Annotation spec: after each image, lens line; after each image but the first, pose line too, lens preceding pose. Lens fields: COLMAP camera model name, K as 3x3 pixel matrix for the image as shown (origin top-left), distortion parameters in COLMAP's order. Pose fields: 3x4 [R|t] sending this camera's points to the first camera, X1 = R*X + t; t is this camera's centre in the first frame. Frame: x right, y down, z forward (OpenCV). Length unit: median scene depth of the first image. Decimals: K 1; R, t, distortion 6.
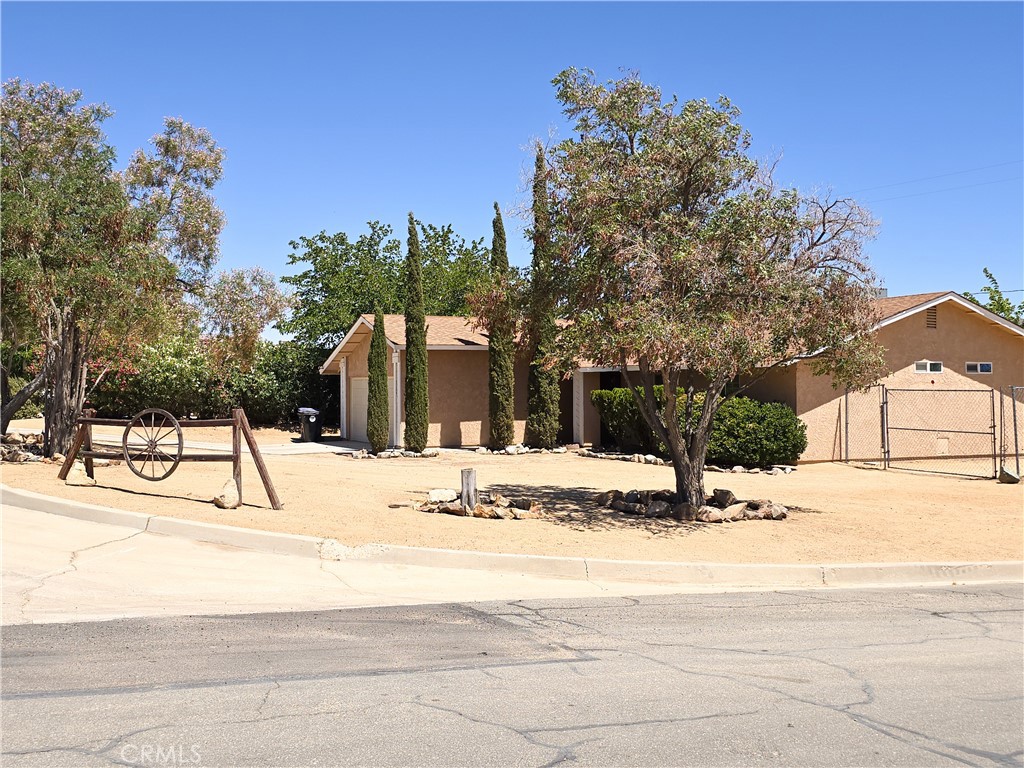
lens RADIAL K [[1042.5, 0, 500.3], [0, 1042.5, 366.9], [0, 0, 1]] dist [0.127880, -0.252311]
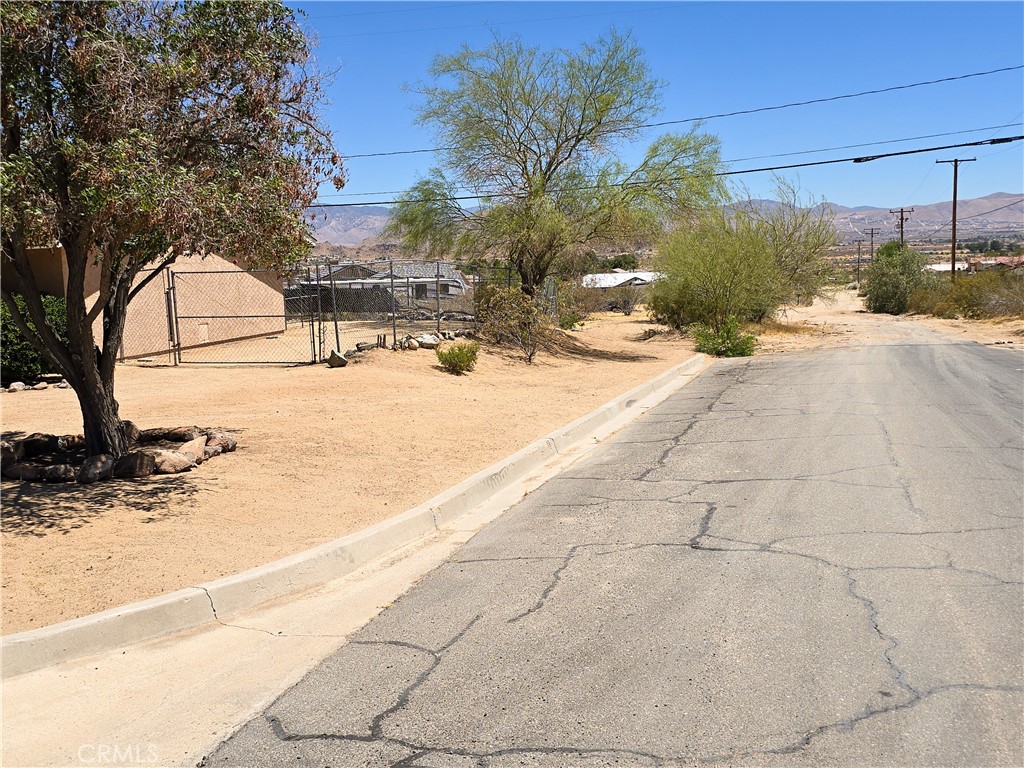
lens RADIAL K [[1042.5, 0, 500.3], [0, 1042.5, 366.9], [0, 0, 1]] dist [0.127880, -0.252311]
pose [[0.658761, -0.107400, 0.744647, -0.108720], [0.023017, 0.992172, 0.122738, -0.001615], [-0.752000, -0.063715, 0.656077, 0.242912]]
